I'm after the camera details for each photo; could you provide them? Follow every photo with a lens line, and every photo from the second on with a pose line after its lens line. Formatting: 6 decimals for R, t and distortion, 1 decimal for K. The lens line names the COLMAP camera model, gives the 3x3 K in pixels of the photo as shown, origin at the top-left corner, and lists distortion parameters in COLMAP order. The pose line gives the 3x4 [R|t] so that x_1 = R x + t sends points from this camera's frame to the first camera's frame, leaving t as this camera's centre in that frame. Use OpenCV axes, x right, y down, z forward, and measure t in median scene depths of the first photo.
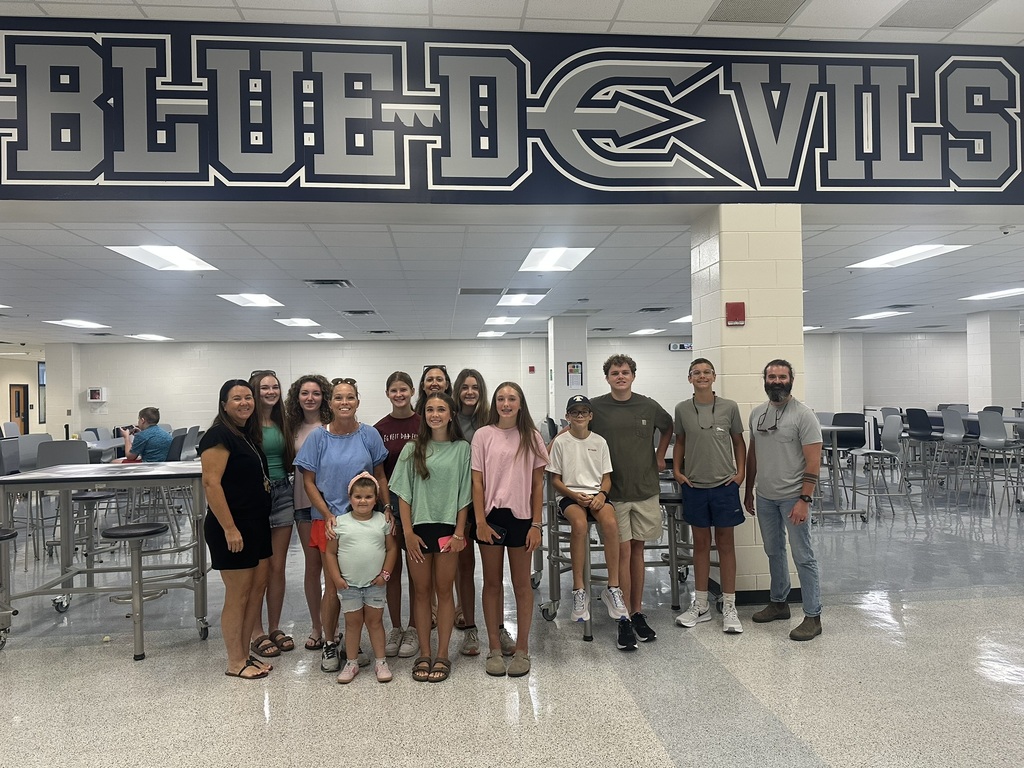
lens RADIAL K [[701.2, 0, 512.0], [0, 701.2, 384.0], [0, 0, 1]] dist [0.014776, -0.000274]
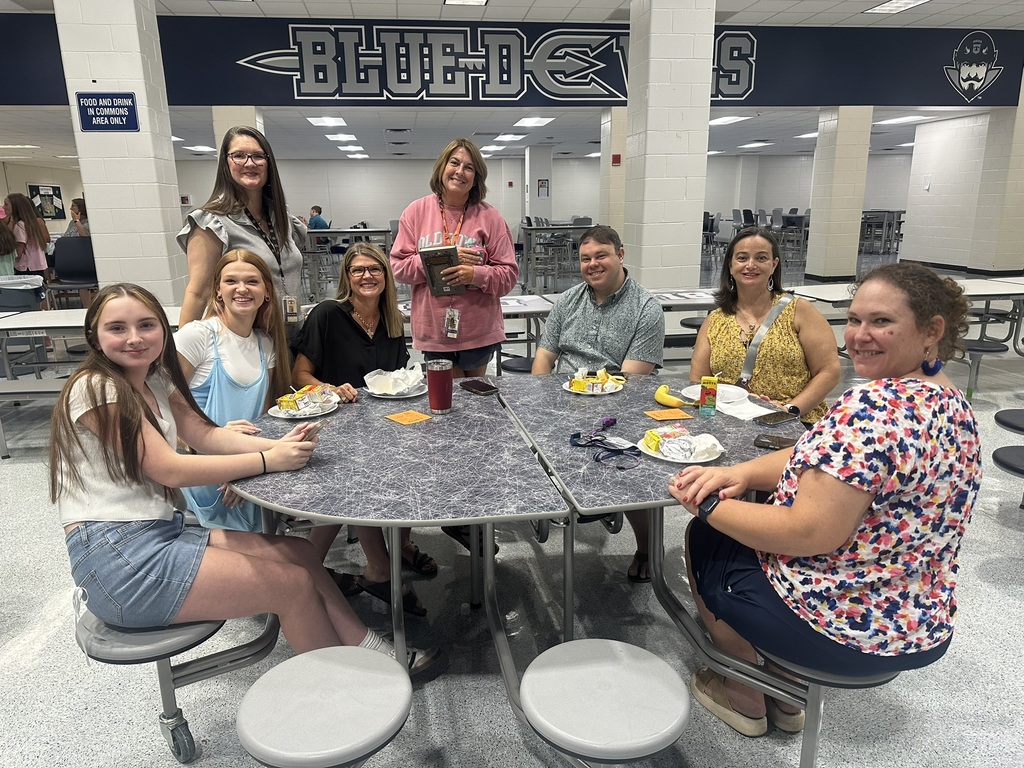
lens RADIAL K [[701.2, 0, 512.0], [0, 701.2, 384.0], [0, 0, 1]] dist [0.014776, -0.000274]
pose [[0.998845, -0.008059, 0.047358, -0.130795], [-0.004295, 0.966900, 0.255118, 0.023028], [-0.047846, -0.255027, 0.965749, -1.382528]]
